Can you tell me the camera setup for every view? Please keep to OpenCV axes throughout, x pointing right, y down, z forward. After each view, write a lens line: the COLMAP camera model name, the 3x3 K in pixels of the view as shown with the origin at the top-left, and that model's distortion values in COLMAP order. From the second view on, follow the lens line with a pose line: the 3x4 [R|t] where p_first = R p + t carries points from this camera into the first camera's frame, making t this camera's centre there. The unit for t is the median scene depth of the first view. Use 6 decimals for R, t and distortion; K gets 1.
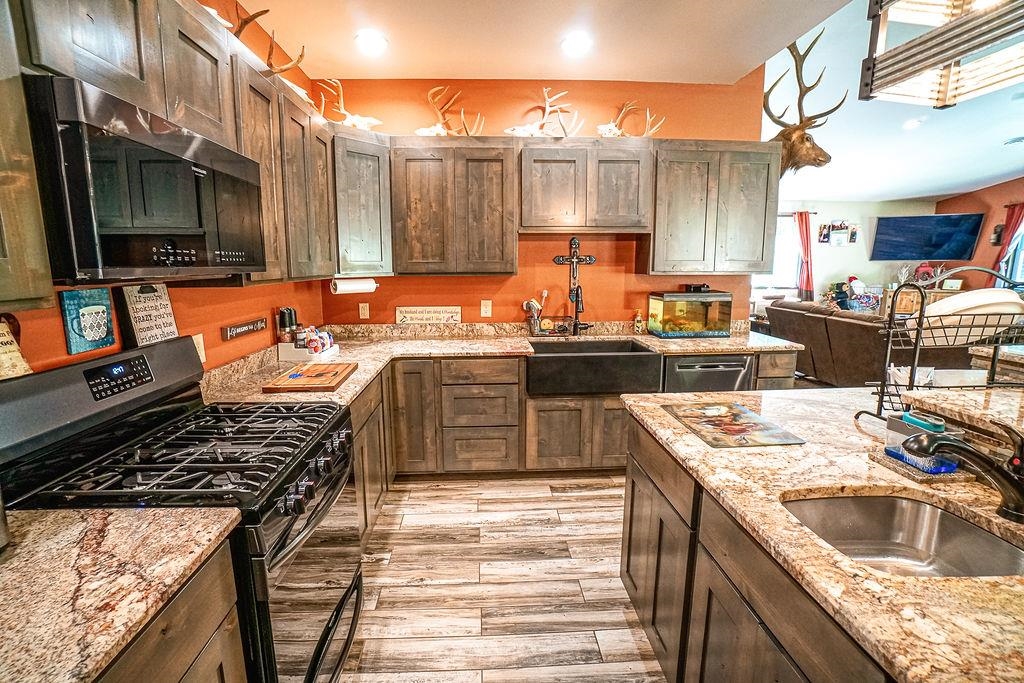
lens RADIAL K [[450.5, 0, 505.6], [0, 450.5, 333.6], [0, 0, 1]] dist [-0.063495, 0.020110]
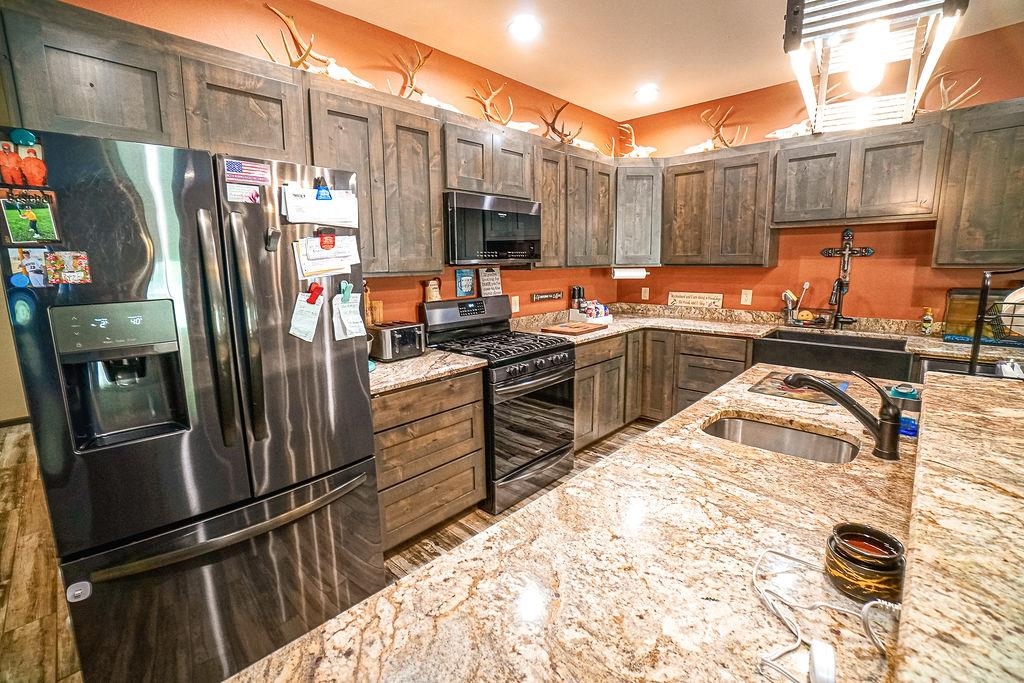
lens RADIAL K [[450.5, 0, 505.6], [0, 450.5, 333.6], [0, 0, 1]] dist [-0.063495, 0.020110]
pose [[0.688666, 0.109406, -0.716778, 0.391761], [-0.097874, 0.993530, 0.057613, 0.033169], [0.718443, 0.030478, 0.694918, -0.208264]]
